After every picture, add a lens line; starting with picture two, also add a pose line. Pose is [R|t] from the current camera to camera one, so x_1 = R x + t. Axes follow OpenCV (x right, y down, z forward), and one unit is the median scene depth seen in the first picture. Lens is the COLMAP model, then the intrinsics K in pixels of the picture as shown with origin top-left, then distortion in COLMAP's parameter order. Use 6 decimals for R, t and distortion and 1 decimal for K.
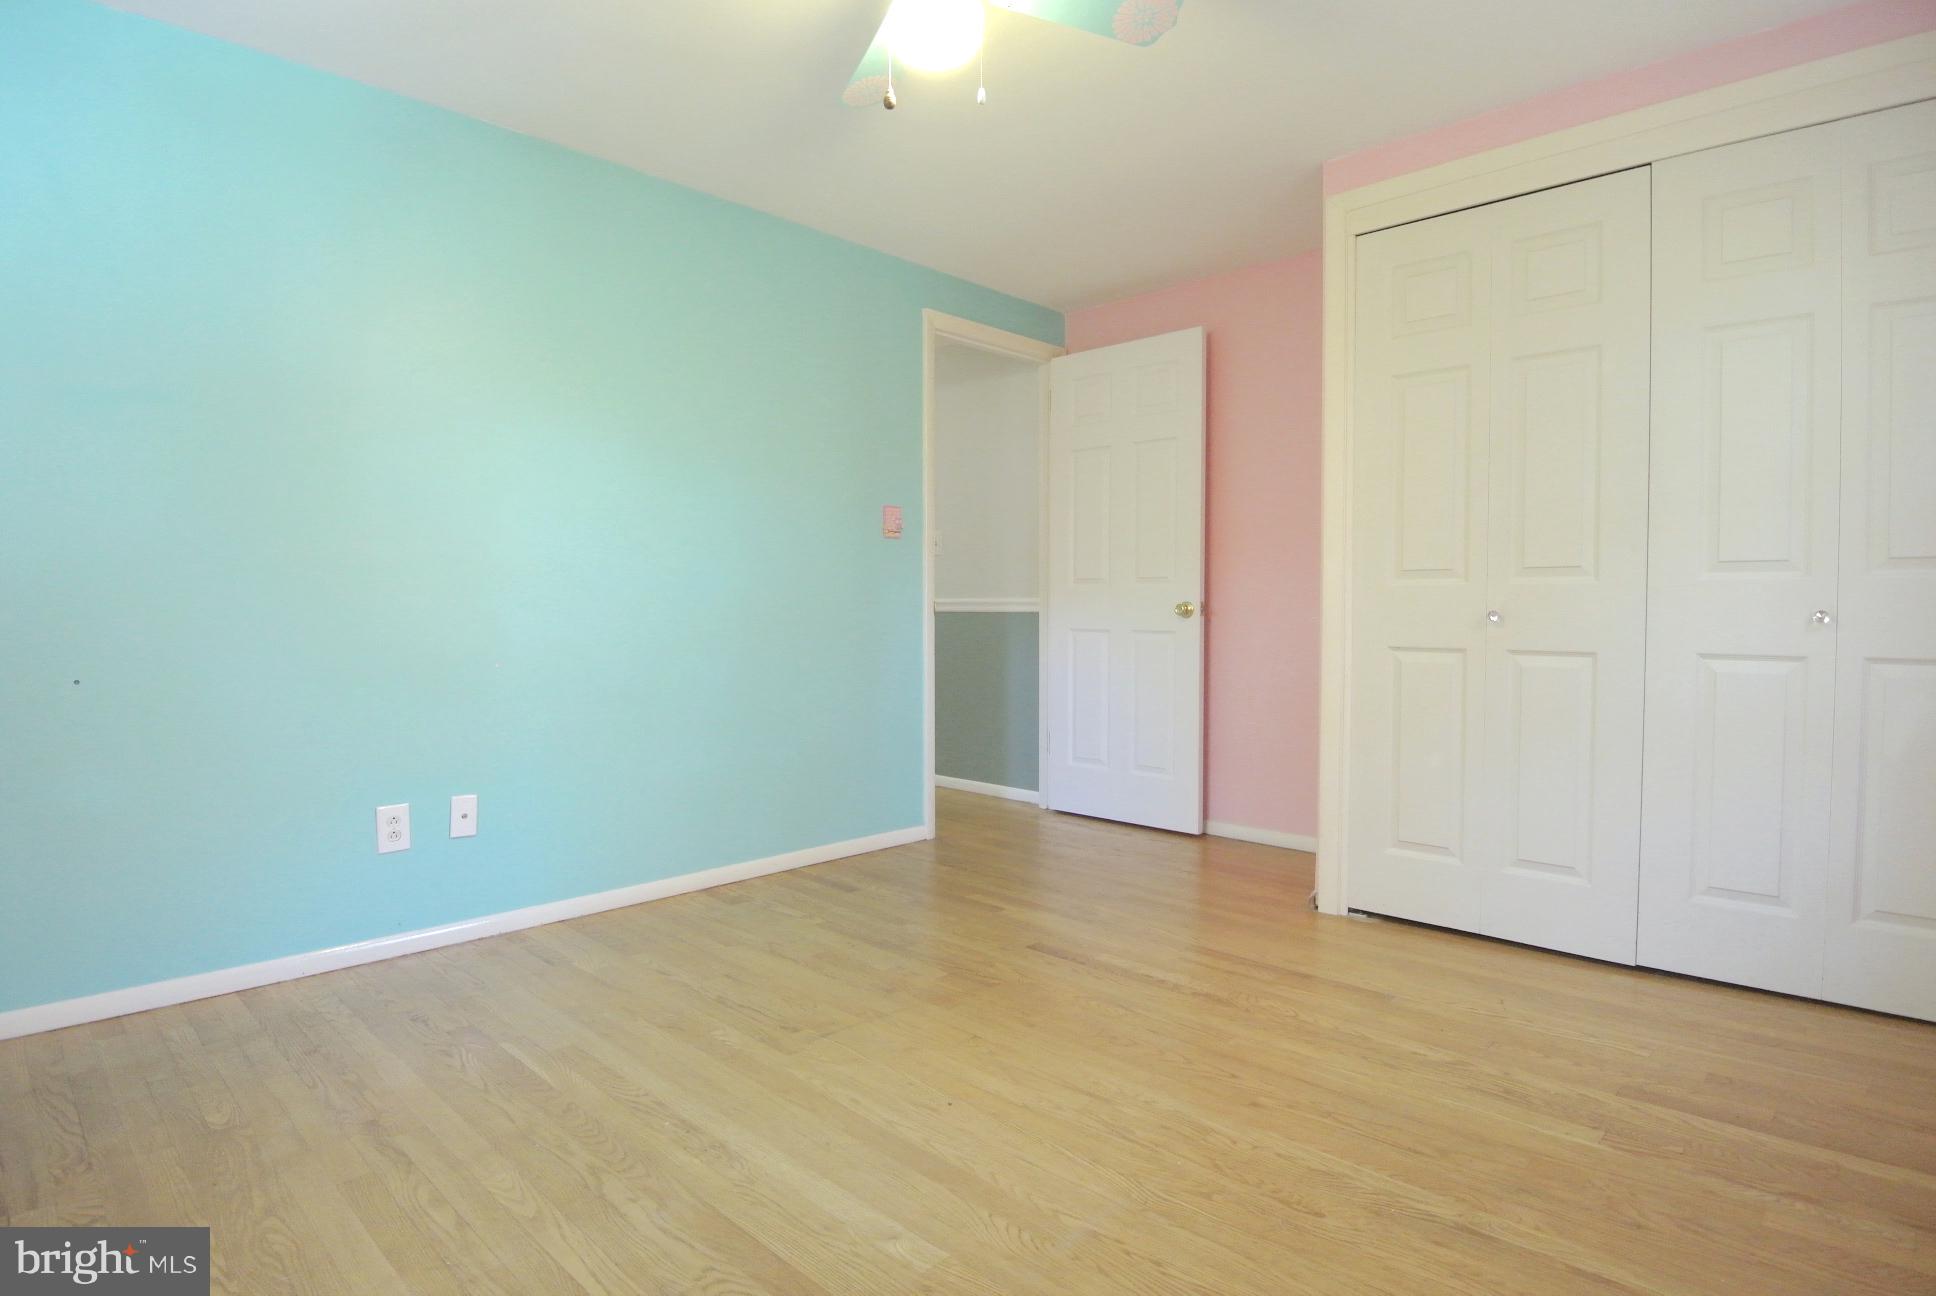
lens RADIAL K [[1019.7, 0, 956.6], [0, 1019.7, 638.4], [0, 0, 1]] dist [-0.024224, -0.001764]
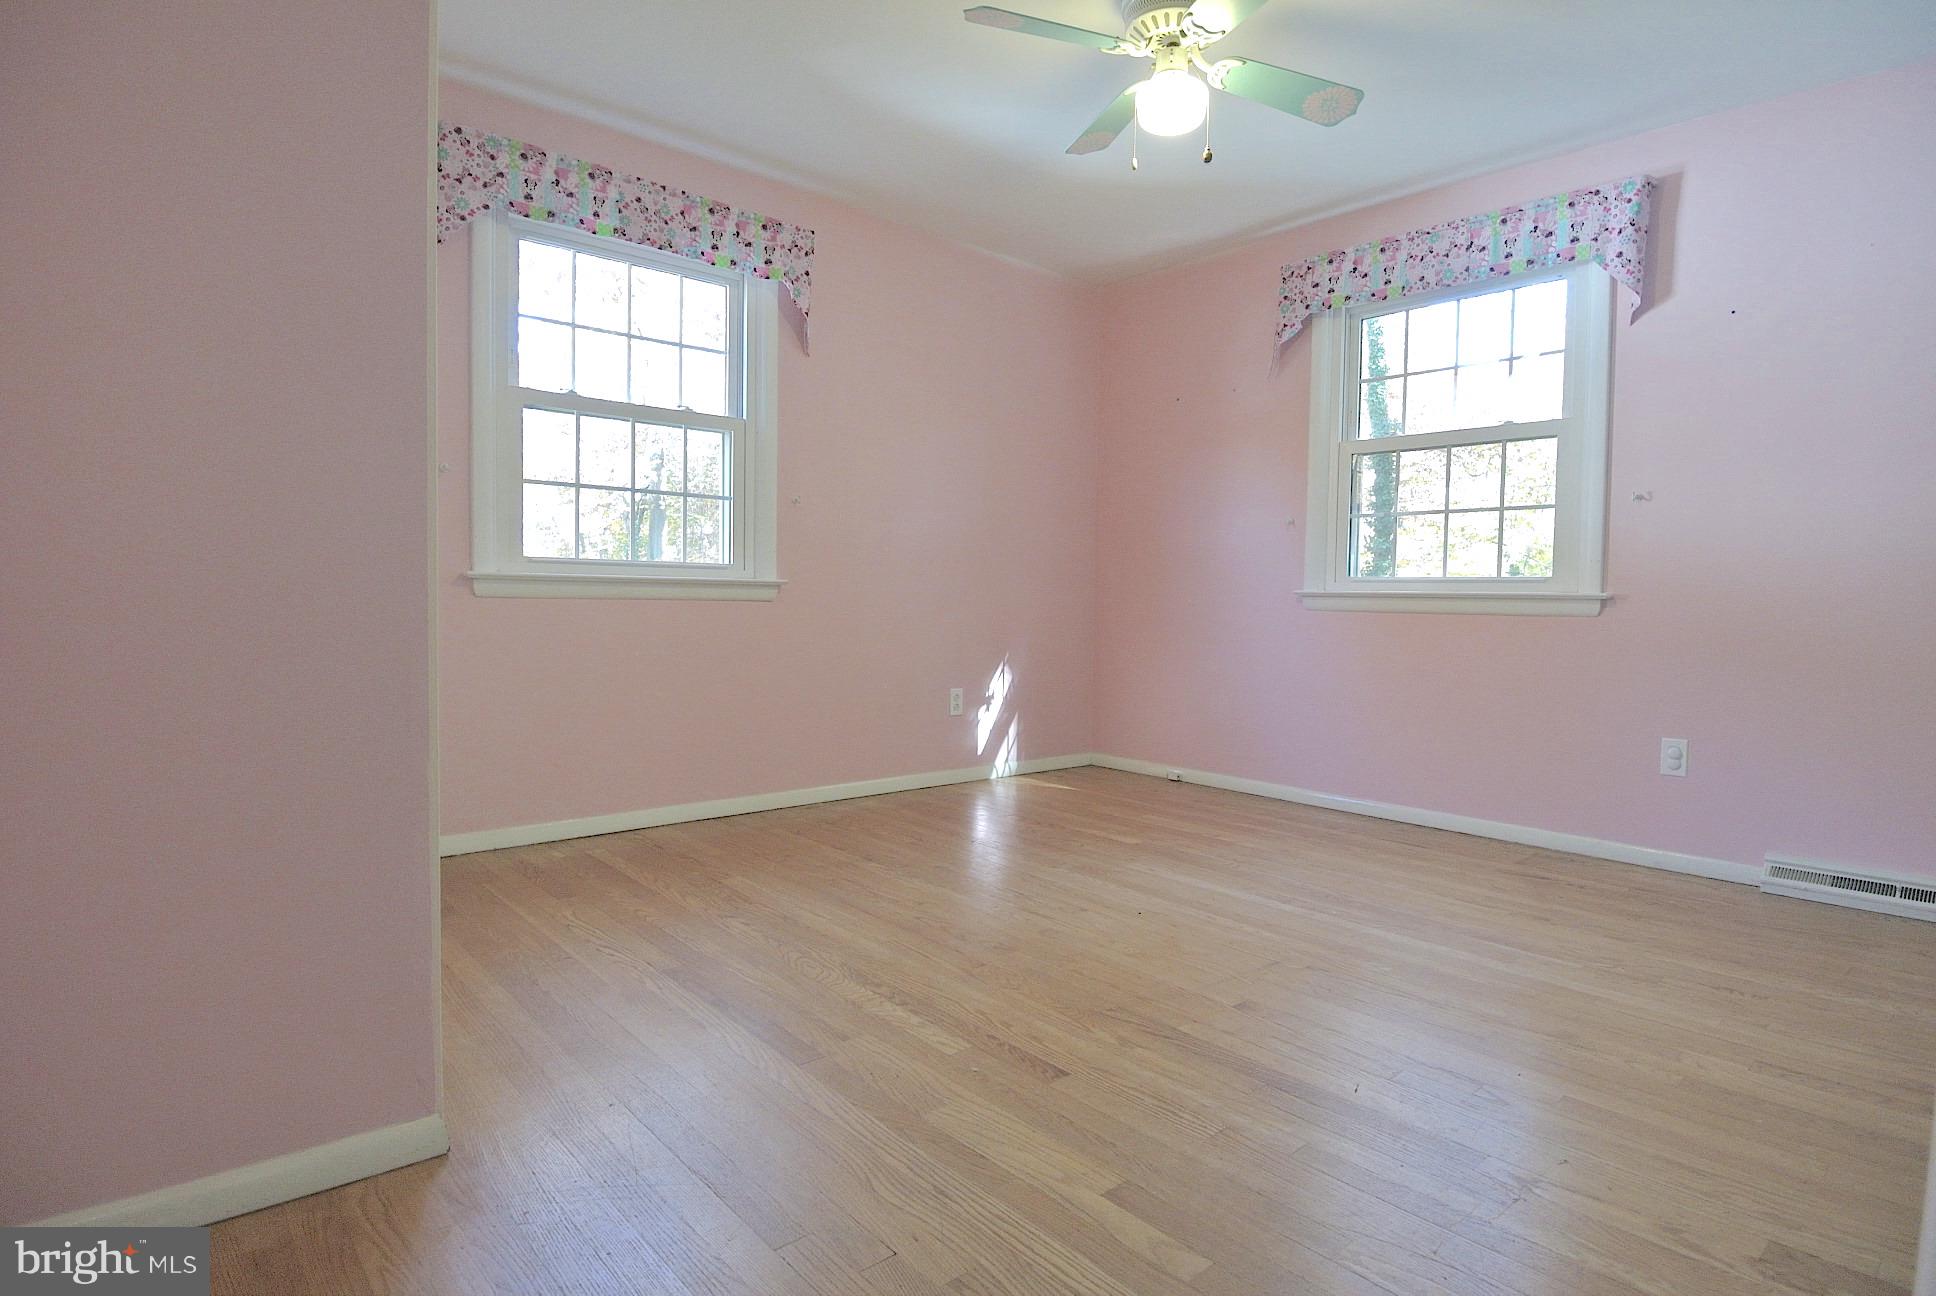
lens RADIAL K [[1019.7, 0, 956.6], [0, 1019.7, 638.4], [0, 0, 1]] dist [-0.024224, -0.001764]
pose [[-0.995941, -0.015551, 0.088659, 0.119688], [-0.008534, 0.996840, 0.078980, -0.017189], [-0.089607, 0.077902, -0.992926, 2.262987]]
